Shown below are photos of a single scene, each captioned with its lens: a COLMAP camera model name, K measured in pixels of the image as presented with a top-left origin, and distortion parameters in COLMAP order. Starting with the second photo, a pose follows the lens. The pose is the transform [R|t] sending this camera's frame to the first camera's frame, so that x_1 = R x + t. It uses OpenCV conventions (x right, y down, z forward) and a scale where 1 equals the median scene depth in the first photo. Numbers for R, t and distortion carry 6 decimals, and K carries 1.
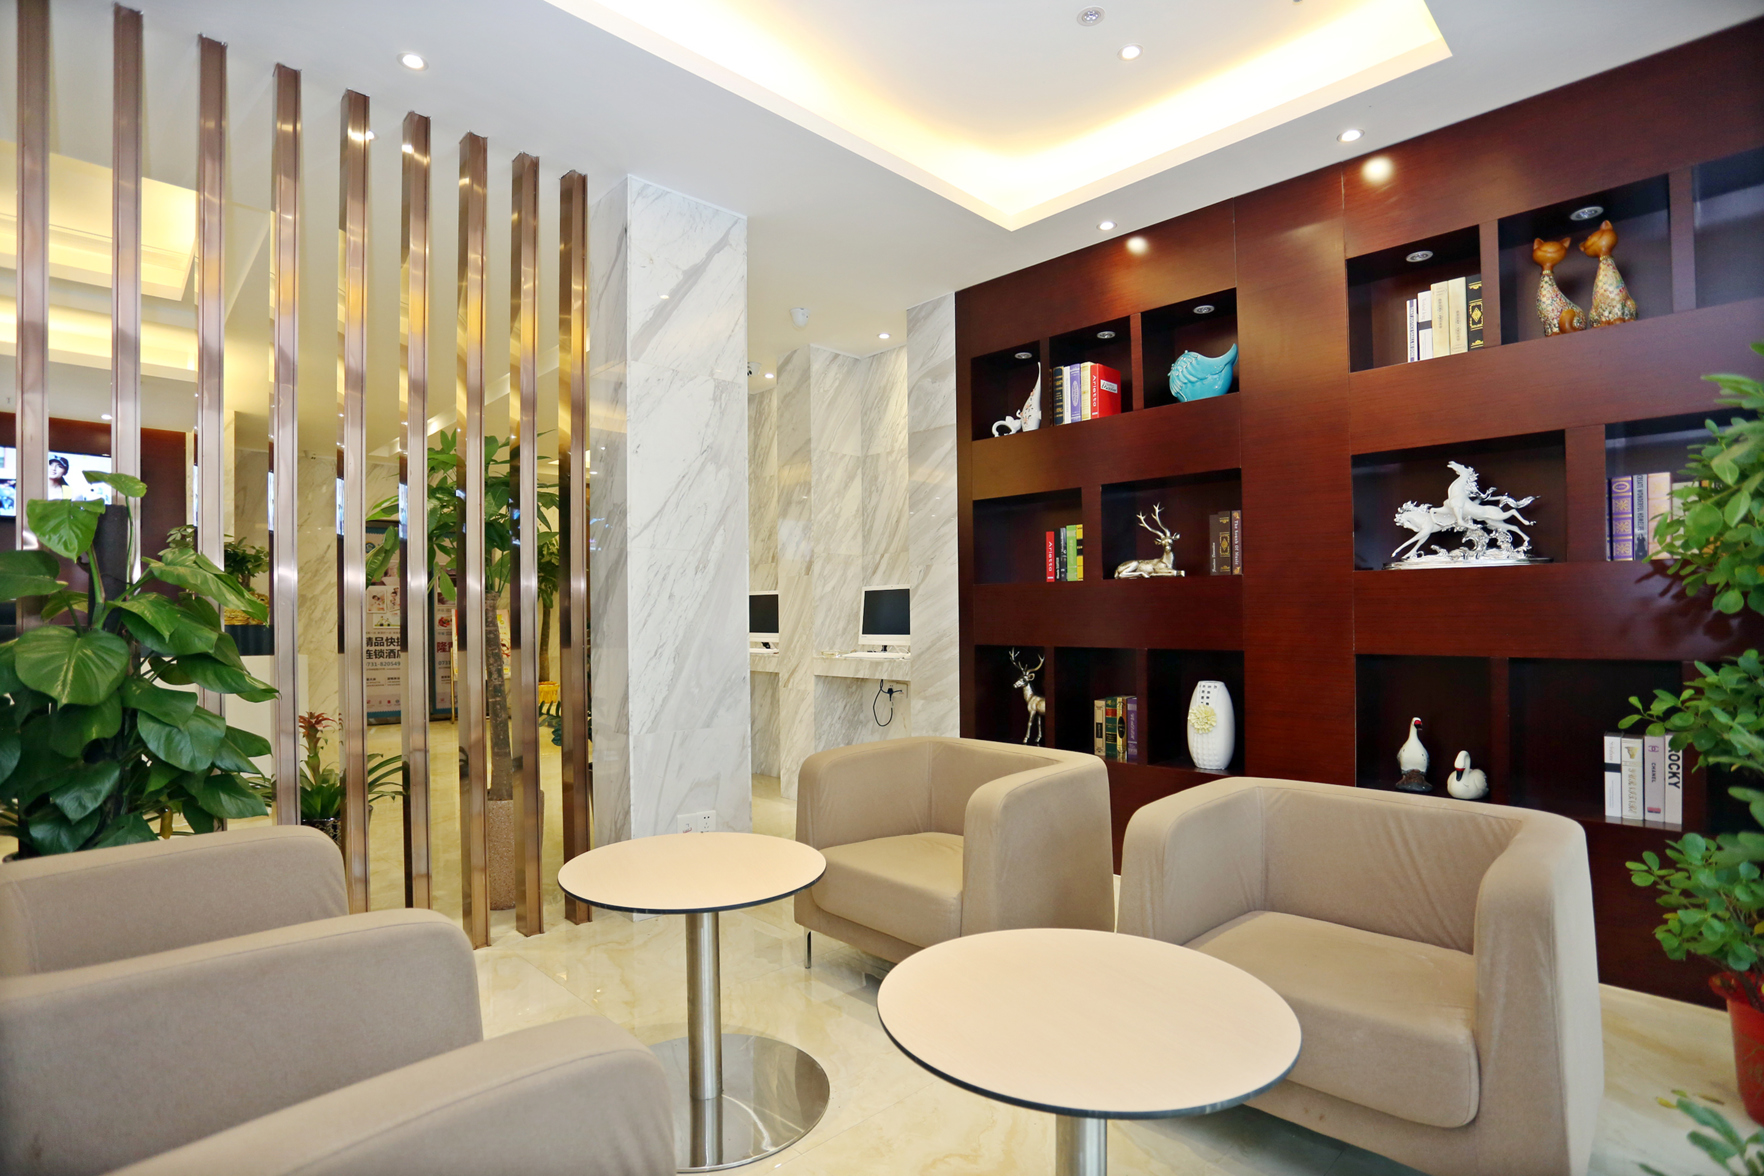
lens RADIAL K [[855.2, 0, 879.7], [0, 855.2, 598.7], [0, 0, 1]] dist [-0.044067, 0.003511]
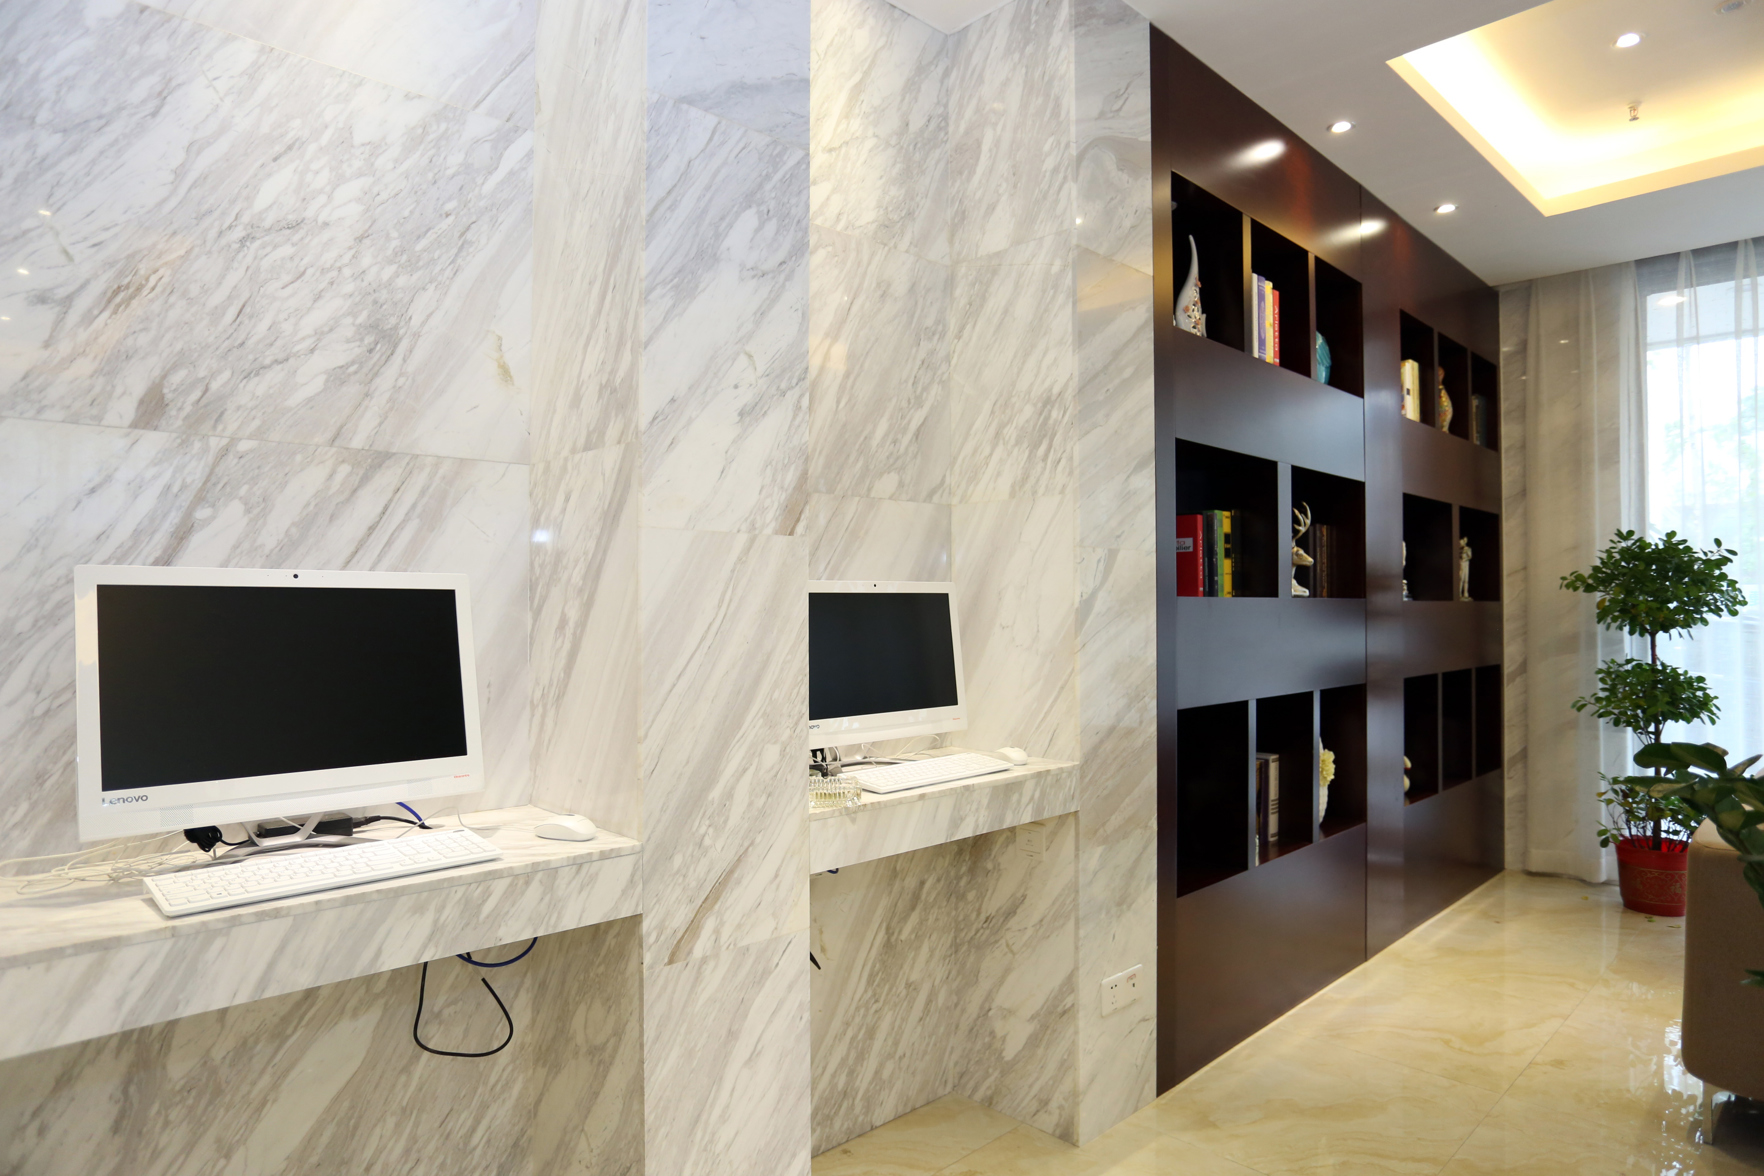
lens RADIAL K [[1036.8, 0, 875.2], [0, 1036.8, 602.1], [0, 0, 1]] dist [-0.025721, 0.004373]
pose [[-0.001643, 0.013353, 0.999909, -0.428931], [-0.020184, 0.999707, -0.013383, -0.001117], [-0.999795, -0.020205, -0.001373, 0.960425]]
